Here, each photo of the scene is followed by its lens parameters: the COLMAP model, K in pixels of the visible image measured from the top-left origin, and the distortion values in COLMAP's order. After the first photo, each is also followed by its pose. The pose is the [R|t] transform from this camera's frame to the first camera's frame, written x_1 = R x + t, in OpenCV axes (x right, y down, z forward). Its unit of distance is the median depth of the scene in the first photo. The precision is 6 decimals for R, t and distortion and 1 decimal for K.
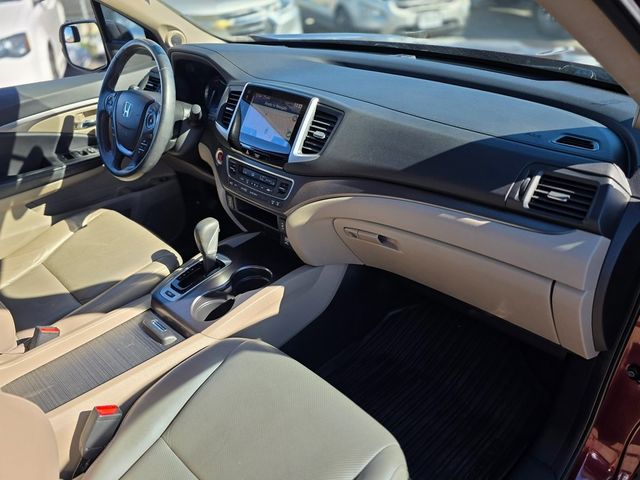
lens RADIAL K [[513.9, 0, 320.0], [0, 513.9, 240.0], [0, 0, 1]] dist [0.042669, 0.000236]
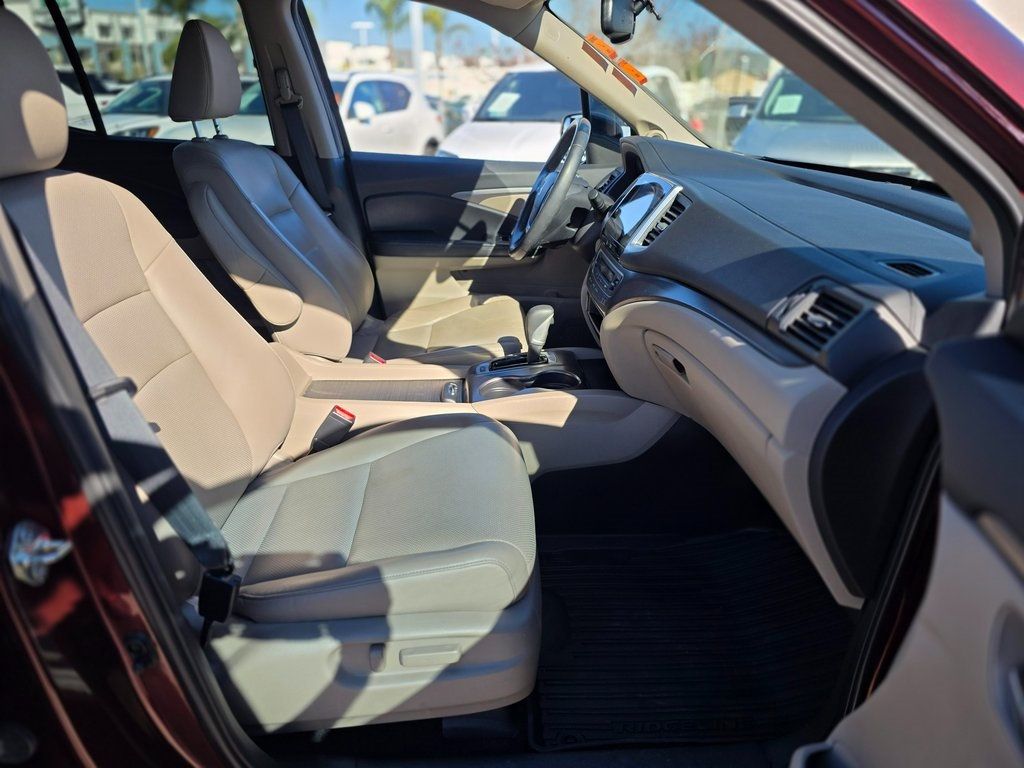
lens RADIAL K [[677.1, 0, 512.0], [0, 677.1, 384.0], [0, 0, 1]] dist [0.034648, 0.000149]
pose [[0.763567, 0.328103, -0.556160, 0.370652], [-0.385529, 0.922574, 0.014964, 0.076187], [0.518008, 0.202990, 0.830941, 0.021278]]
